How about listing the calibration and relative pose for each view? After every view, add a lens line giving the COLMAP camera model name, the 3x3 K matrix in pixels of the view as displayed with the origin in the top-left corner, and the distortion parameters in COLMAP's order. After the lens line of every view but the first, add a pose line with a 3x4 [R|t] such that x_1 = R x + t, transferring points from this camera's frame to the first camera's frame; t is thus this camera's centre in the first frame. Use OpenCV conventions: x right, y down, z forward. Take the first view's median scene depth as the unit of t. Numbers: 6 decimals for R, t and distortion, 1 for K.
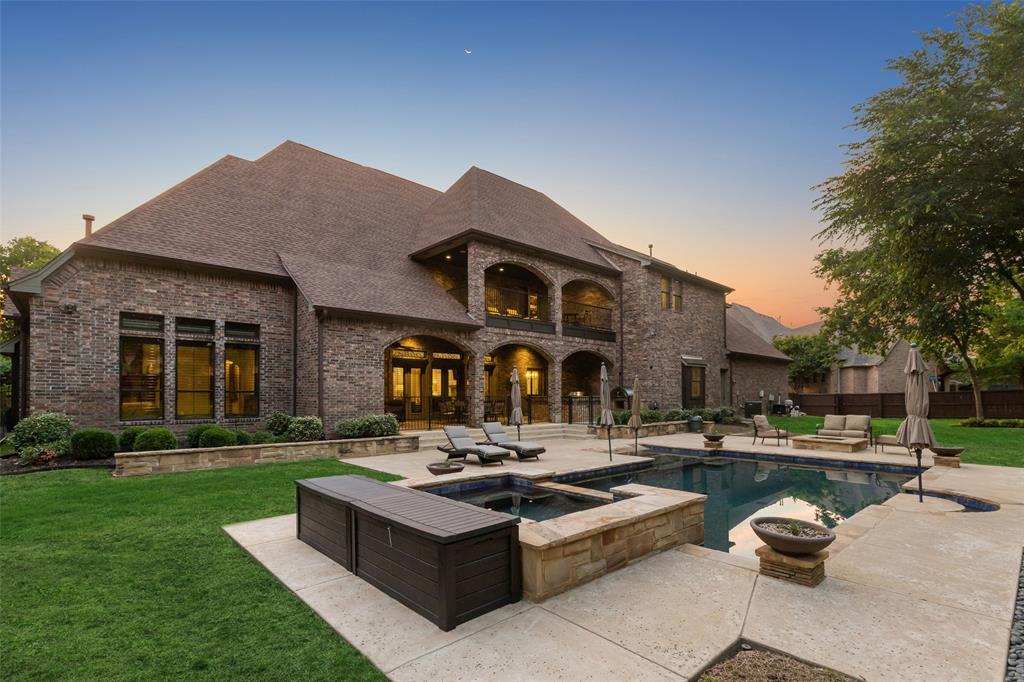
lens RADIAL K [[472.4, 0, 512.0], [0, 472.4, 341.0], [0, 0, 1]] dist [-0.001186, -0.000185]
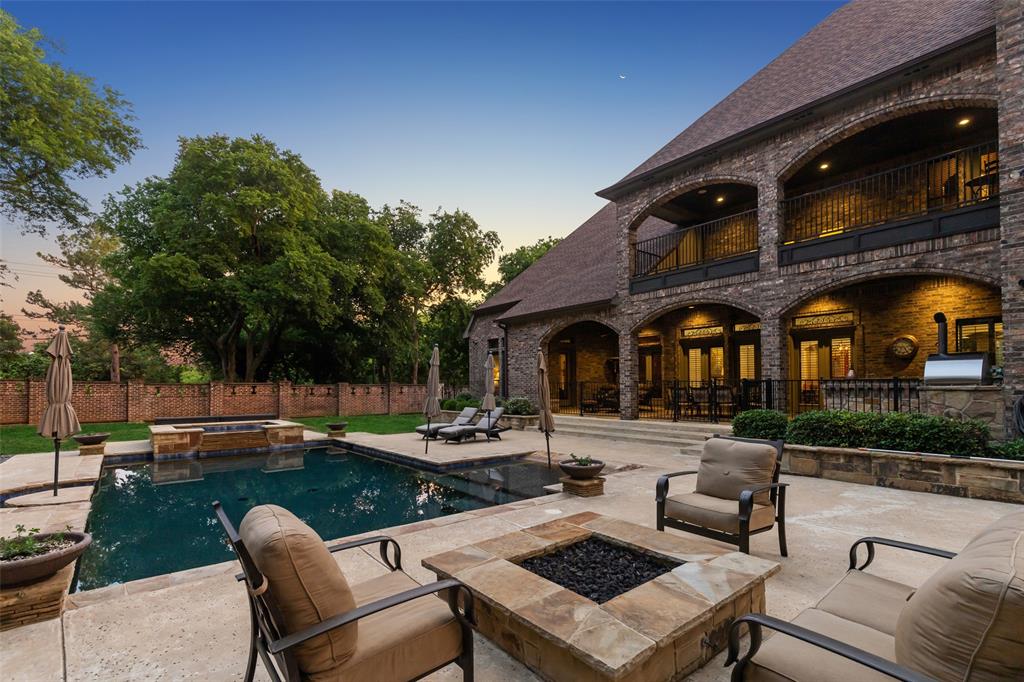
lens RADIAL K [[472.4, 0, 512.0], [0, 472.4, 341.0], [0, 0, 1]] dist [-0.001186, -0.000185]
pose [[-0.035959, -0.090732, -0.995226, 0.561264], [0.127052, 0.987374, -0.094607, 0.072450], [0.991244, -0.129847, -0.023978, 0.604159]]
